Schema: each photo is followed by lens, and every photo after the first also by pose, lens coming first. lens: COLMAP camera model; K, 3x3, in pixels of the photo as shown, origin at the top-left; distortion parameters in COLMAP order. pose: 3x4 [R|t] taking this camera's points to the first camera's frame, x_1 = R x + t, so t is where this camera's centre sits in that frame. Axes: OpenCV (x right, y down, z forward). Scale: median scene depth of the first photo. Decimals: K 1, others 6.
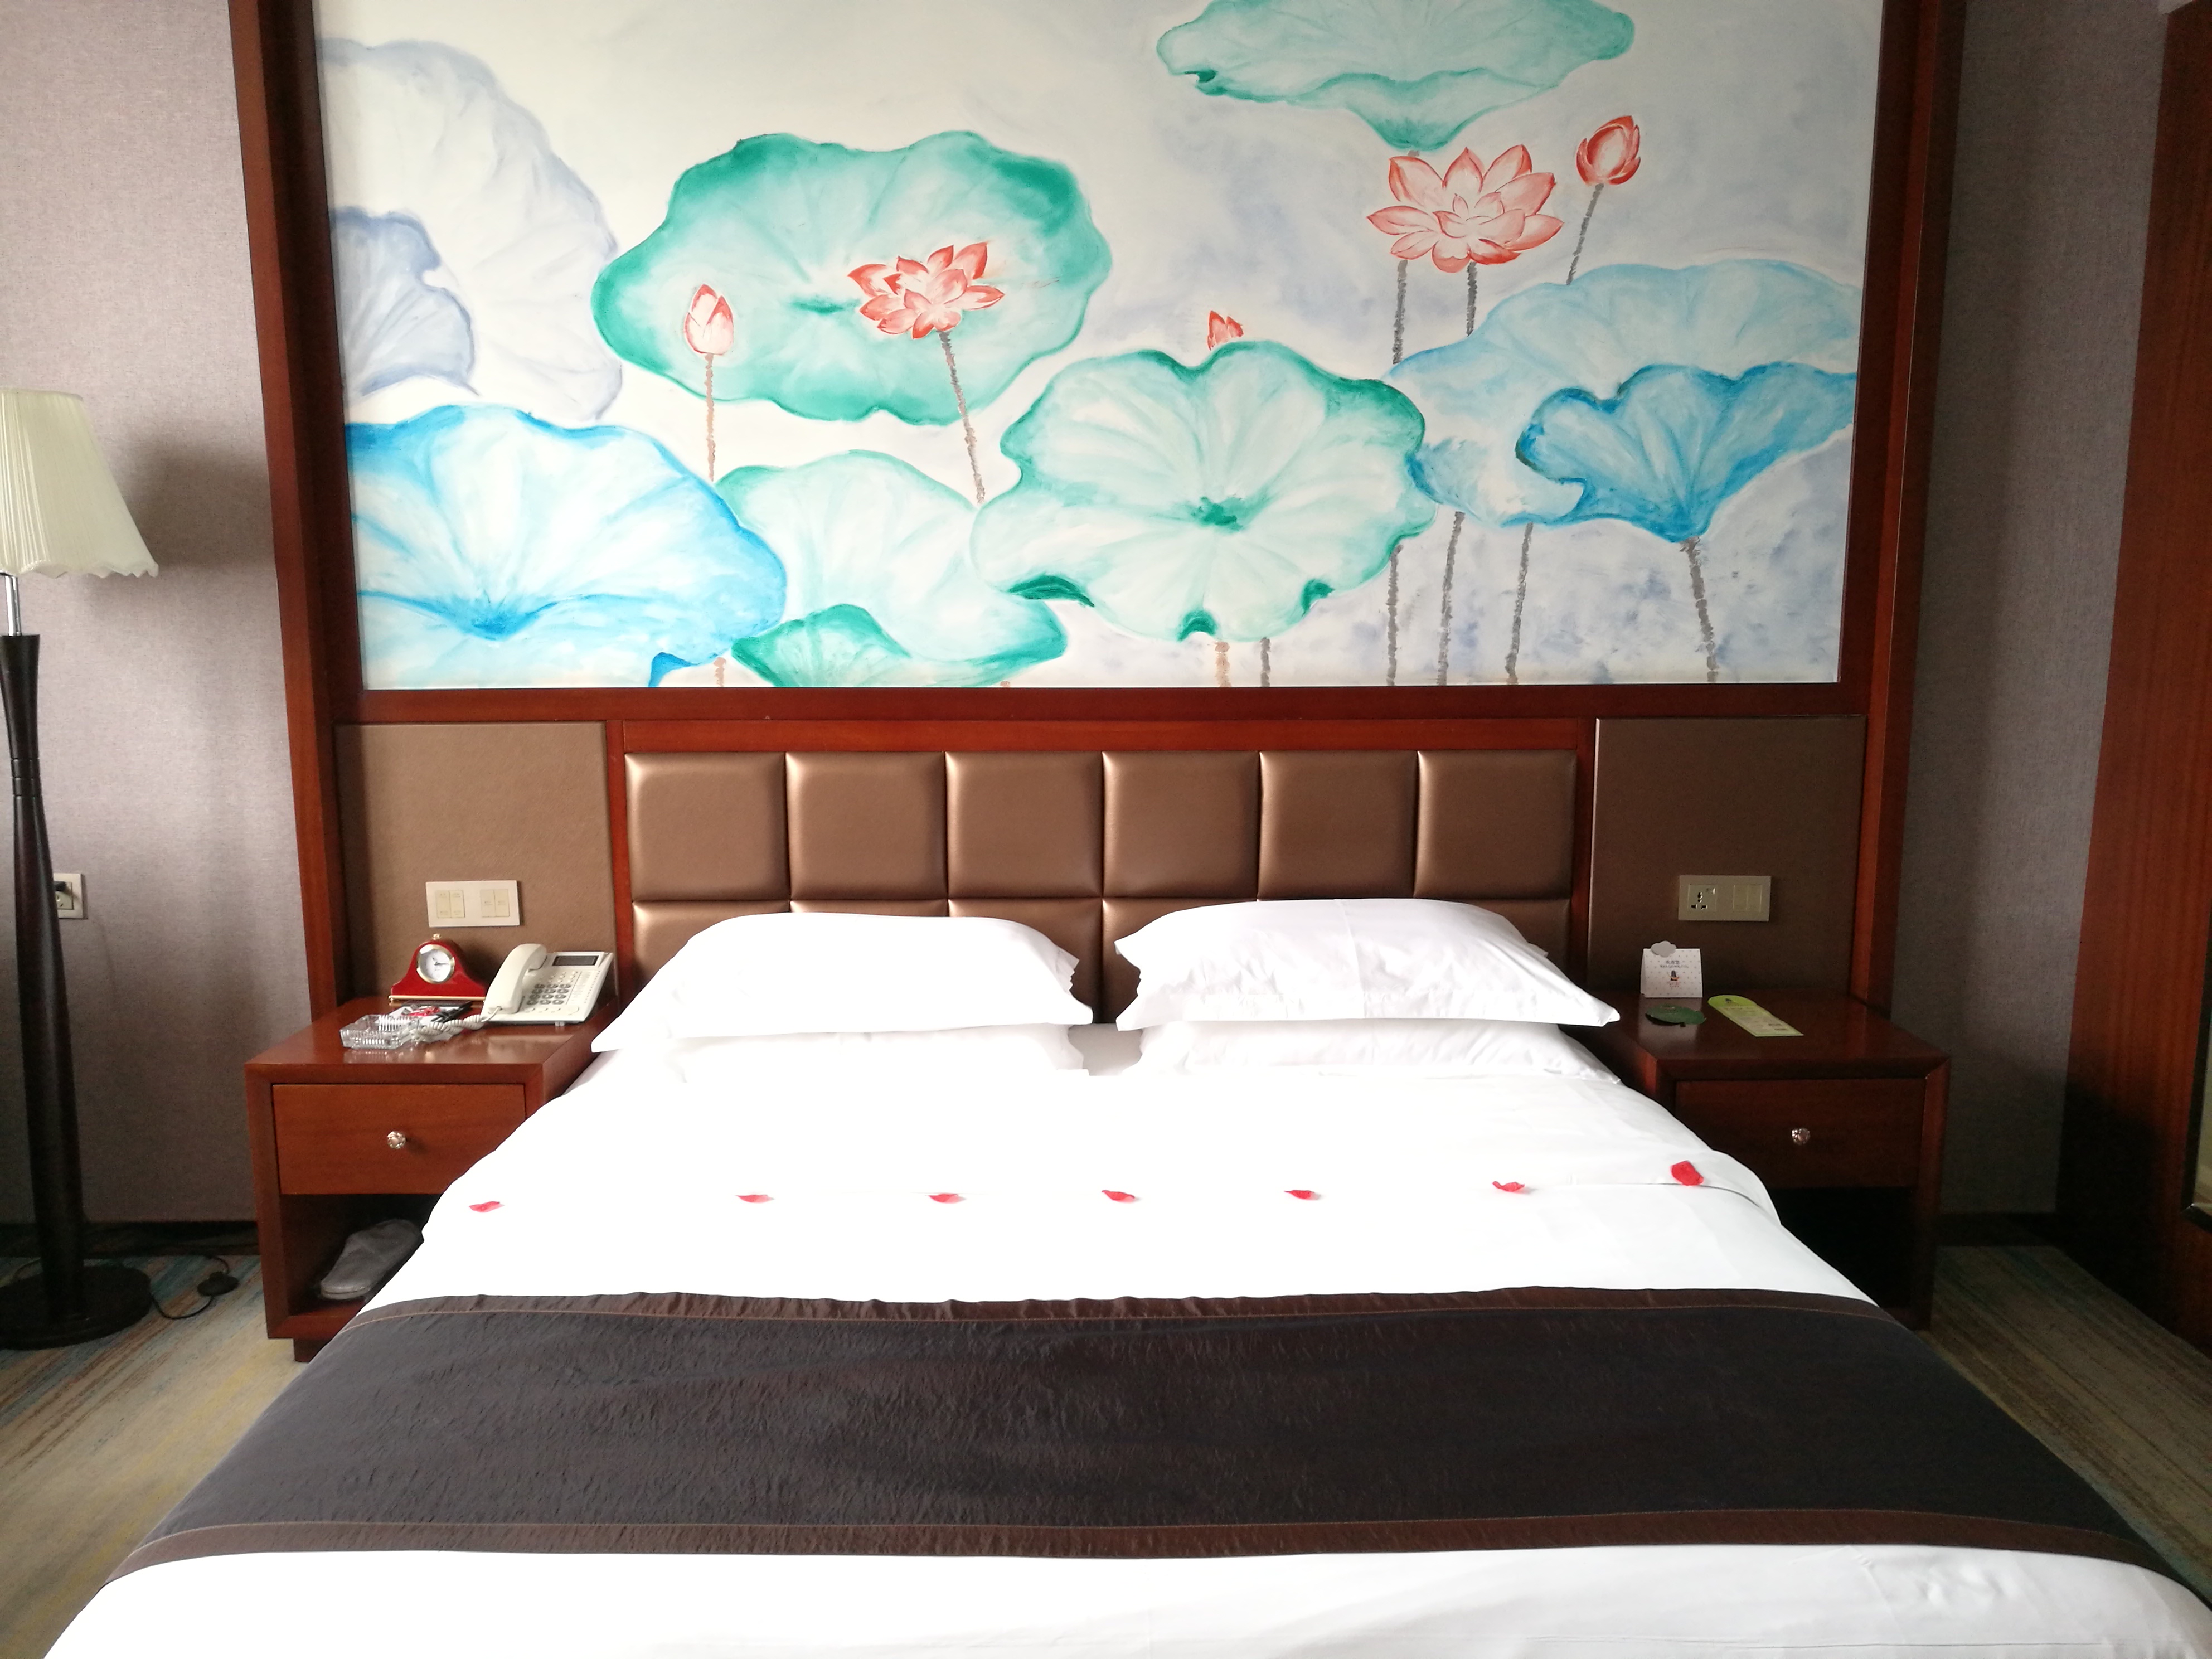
lens RADIAL K [[1734.7, 0, 1111.3], [0, 1734.7, 828.3], [0, 0, 1]] dist [0.020430, -0.040923]
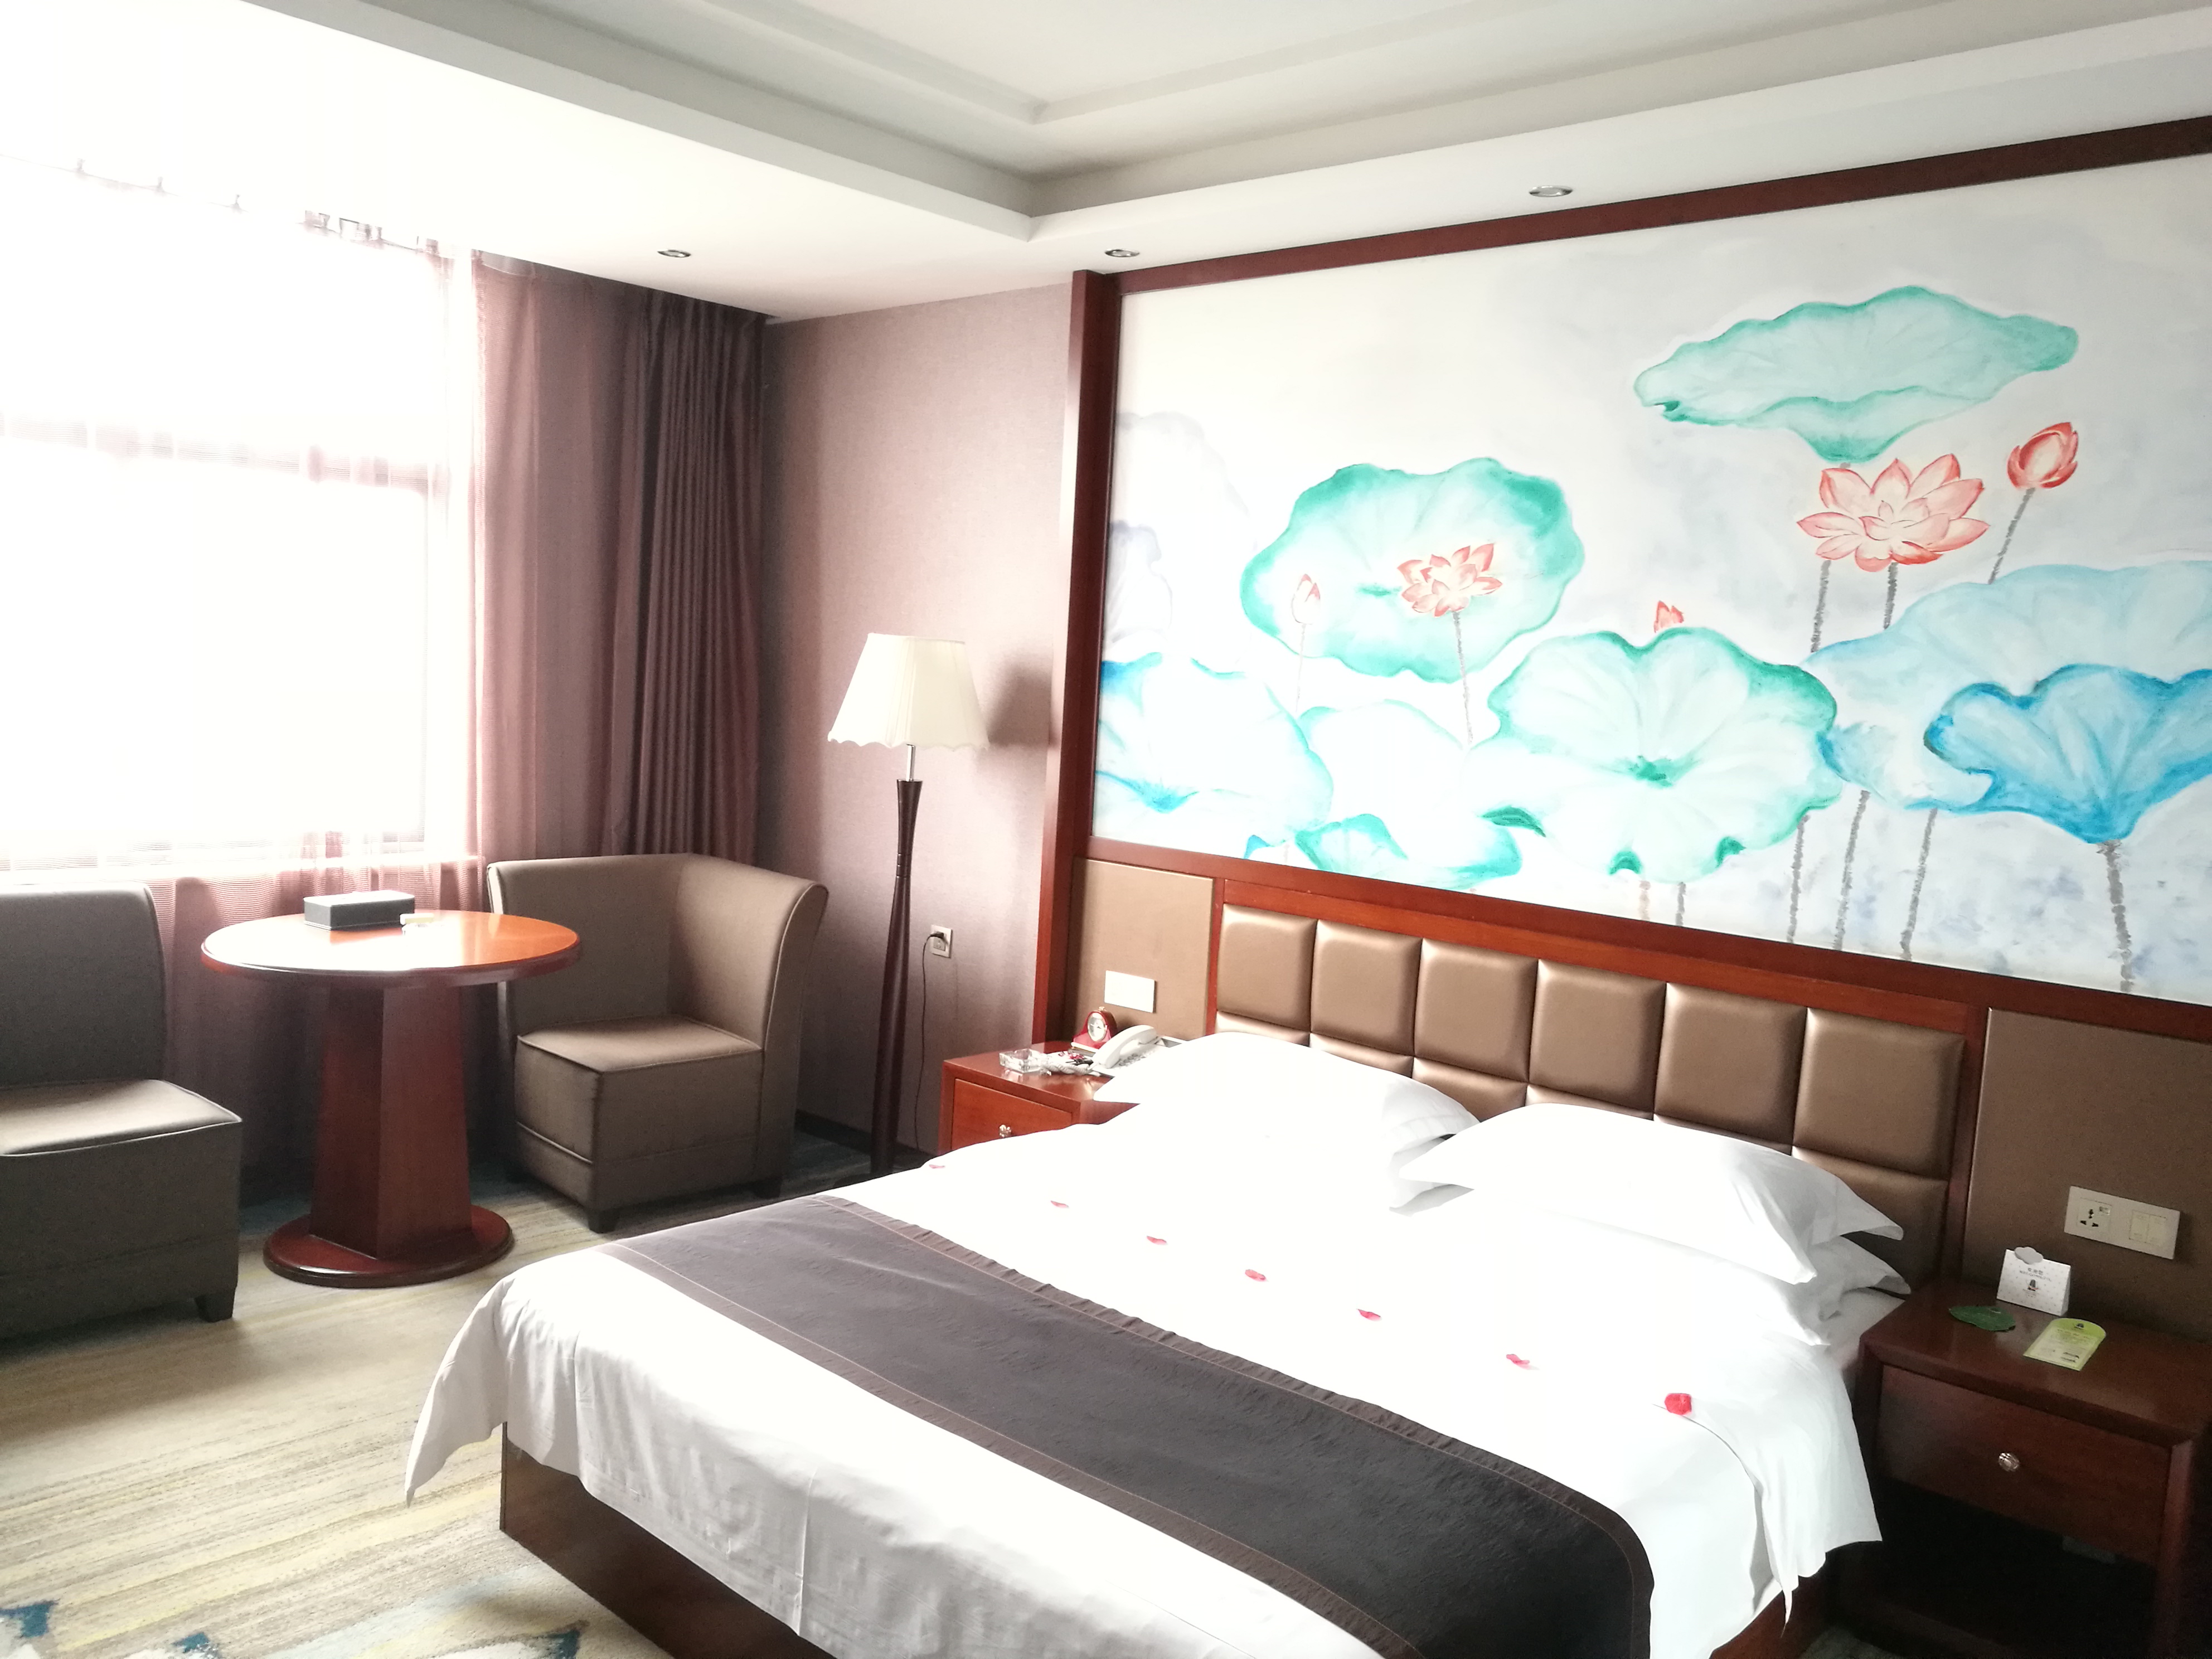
lens RADIAL K [[1734.7, 0, 1097.2], [0, 1734.7, 835.6], [0, 0, 1]] dist [0.020430, -0.040923]
pose [[0.727996, 0.116075, -0.675684, 0.586076], [-0.163249, 0.986564, -0.006408, -0.072682], [0.665861, 0.114969, 0.737164, -0.091548]]
